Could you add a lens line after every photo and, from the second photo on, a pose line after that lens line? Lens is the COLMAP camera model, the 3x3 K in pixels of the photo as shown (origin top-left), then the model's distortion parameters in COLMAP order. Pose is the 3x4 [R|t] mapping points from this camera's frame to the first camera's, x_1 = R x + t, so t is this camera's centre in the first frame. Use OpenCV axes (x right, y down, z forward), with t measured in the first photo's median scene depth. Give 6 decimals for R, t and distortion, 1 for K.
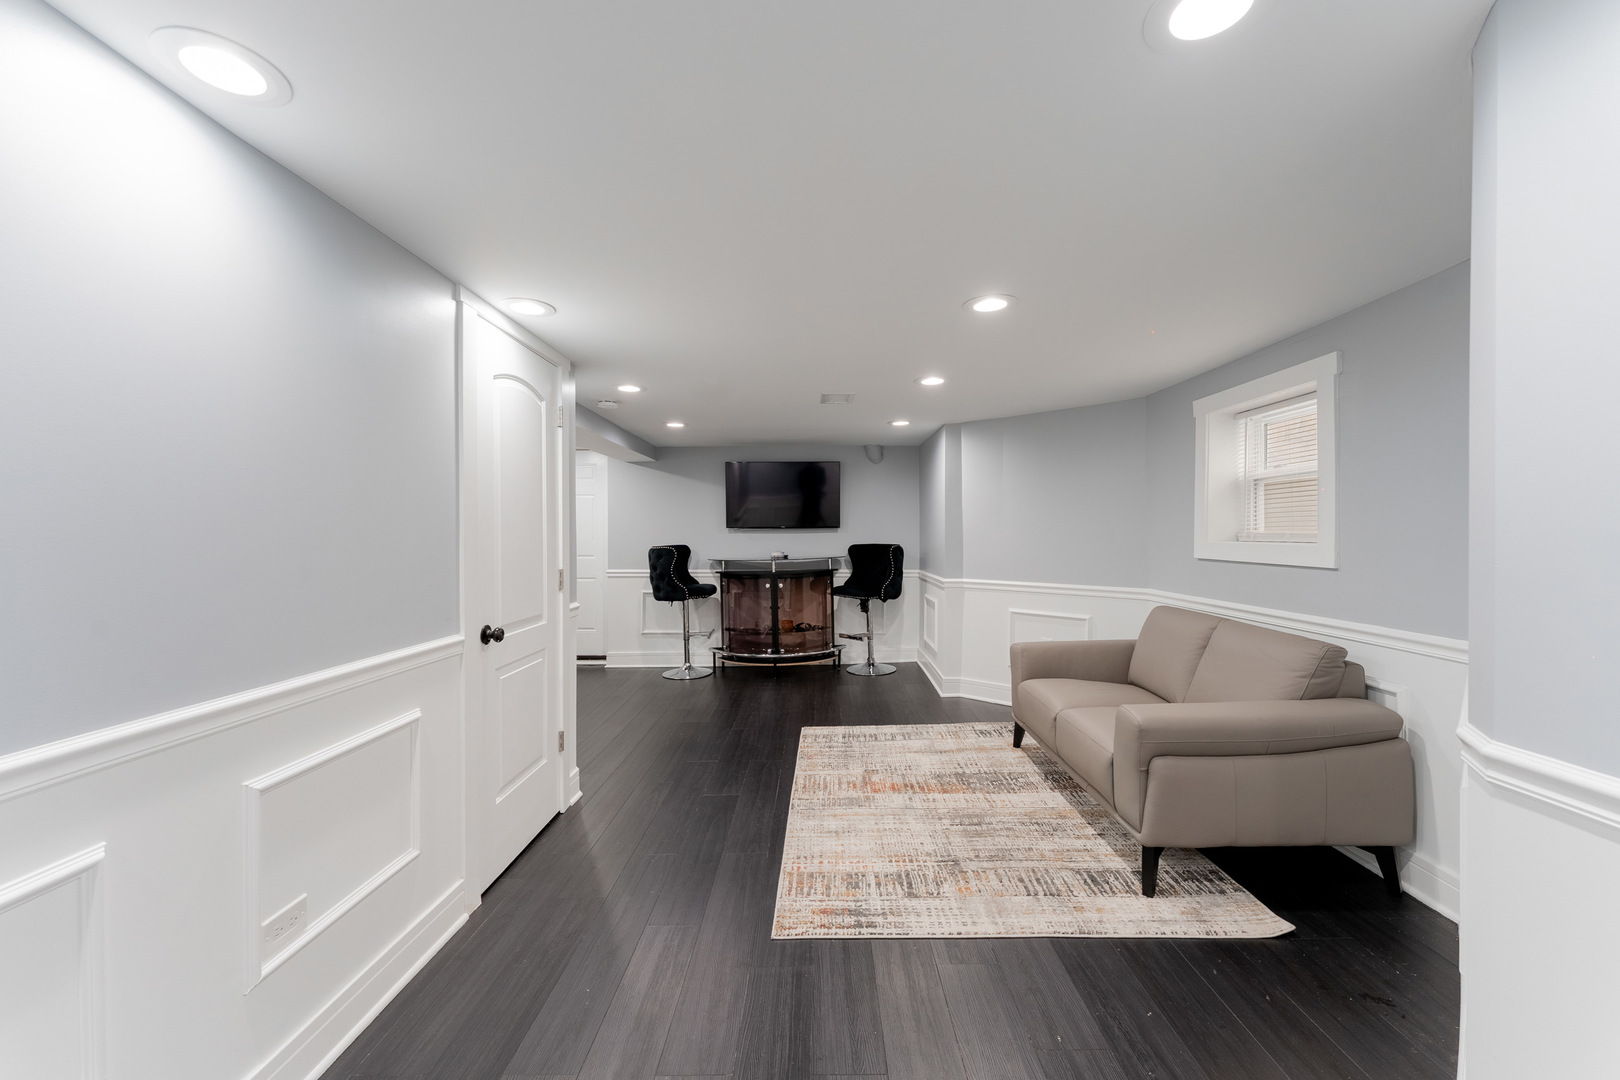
lens RADIAL K [[662.3, 0, 814.6], [0, 662.3, 540.4], [0, 0, 1]] dist [-0.000692, 0.000106]
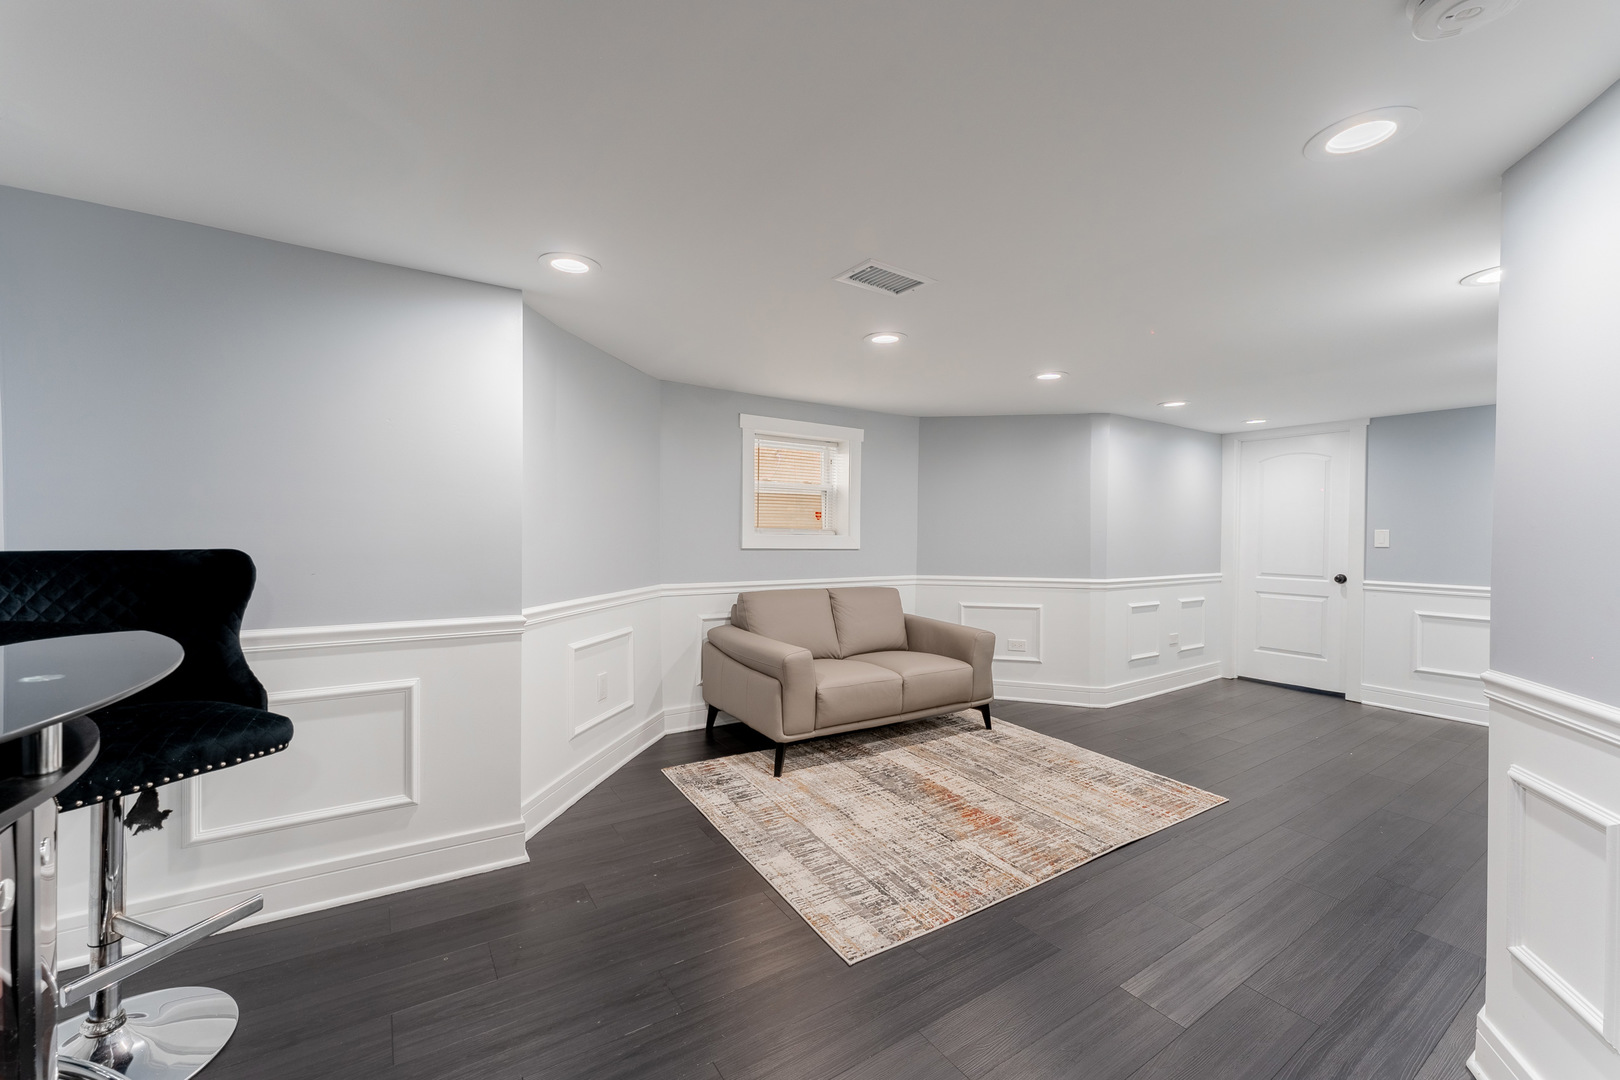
lens RADIAL K [[631.9, 0, 815.3], [0, 631.9, 534.2], [0, 0, 1]] dist [-0.000311, -0.000011]
pose [[-0.561807, -0.005892, 0.827247, -0.502408], [-0.003485, 0.999983, 0.004756, -0.005135], [-0.827261, -0.000211, -0.561818, 1.801029]]
